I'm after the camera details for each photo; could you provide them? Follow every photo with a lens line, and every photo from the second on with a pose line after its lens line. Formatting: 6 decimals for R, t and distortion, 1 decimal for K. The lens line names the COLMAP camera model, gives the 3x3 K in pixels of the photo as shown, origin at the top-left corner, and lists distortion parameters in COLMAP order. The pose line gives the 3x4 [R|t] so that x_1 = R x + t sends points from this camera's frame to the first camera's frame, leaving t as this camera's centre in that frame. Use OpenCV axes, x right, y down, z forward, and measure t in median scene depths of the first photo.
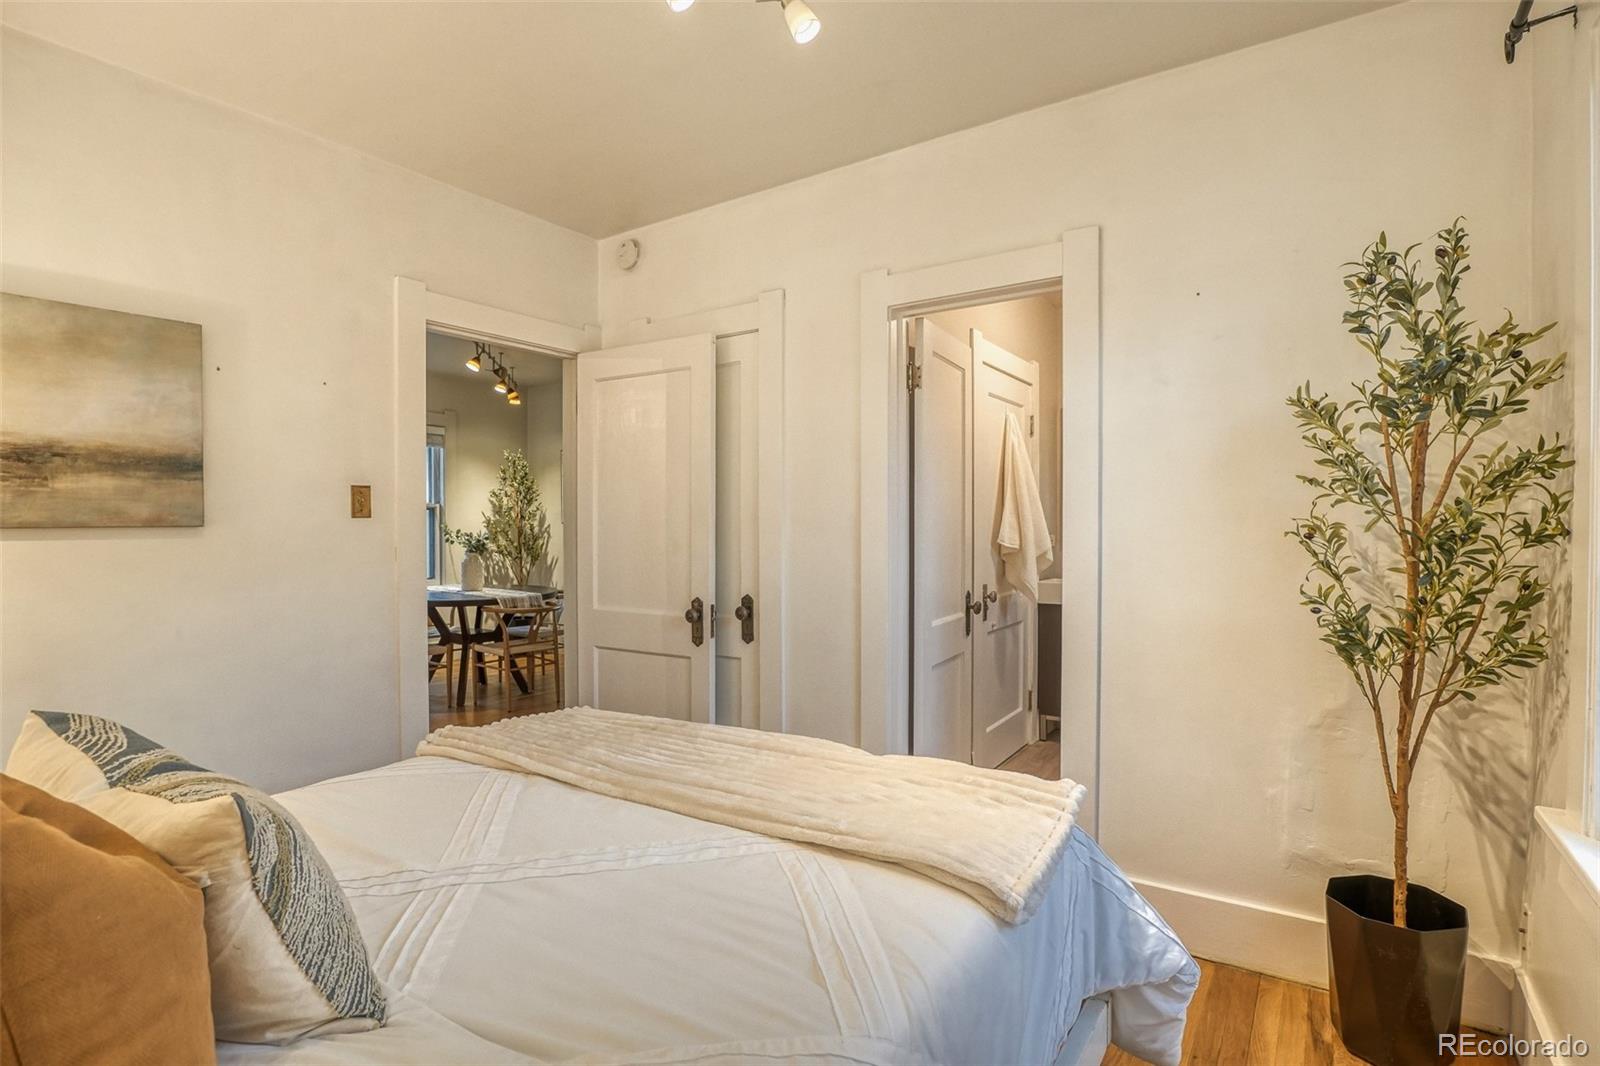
lens RADIAL K [[780.8, 0, 802.6], [0, 780.8, 533.9], [0, 0, 1]] dist [-0.049759, 0.011498]
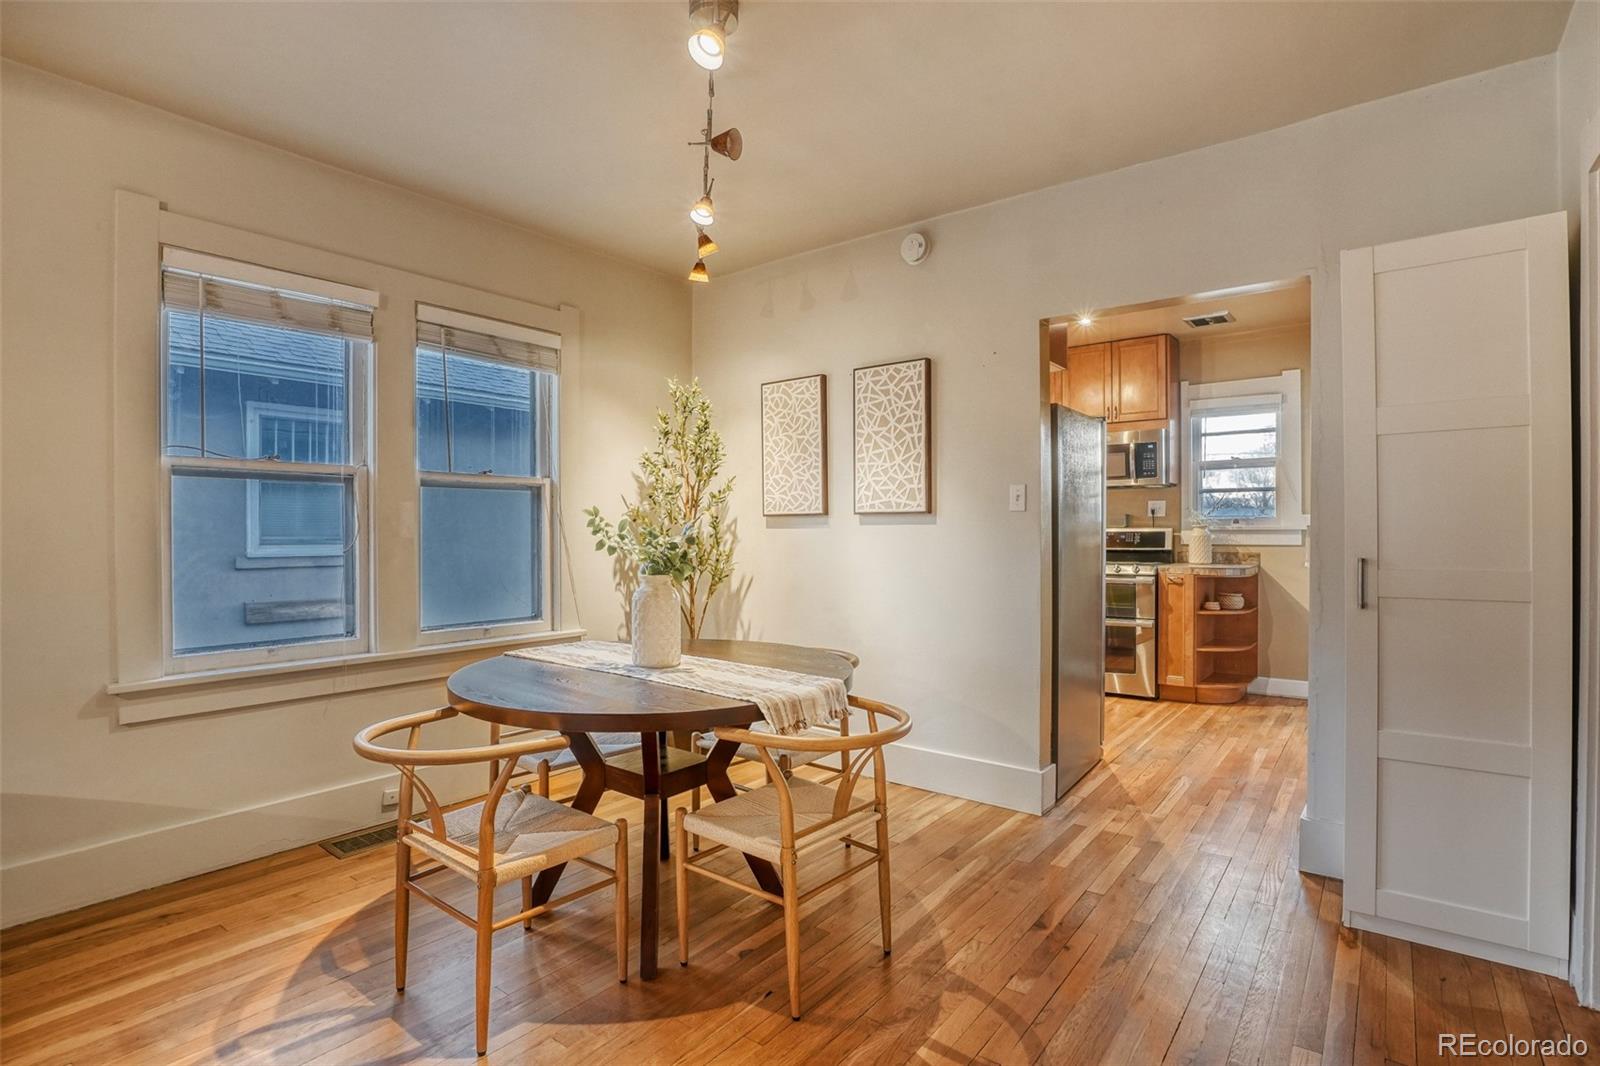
lens RADIAL K [[780.8, 0, 802.6], [0, 780.8, 533.9], [0, 0, 1]] dist [-0.049759, 0.011498]
pose [[0.997200, -0.005651, -0.074567, -0.250029], [0.004444, 0.999856, -0.016351, 0.008502], [0.074649, 0.015974, 0.997082, 0.466749]]
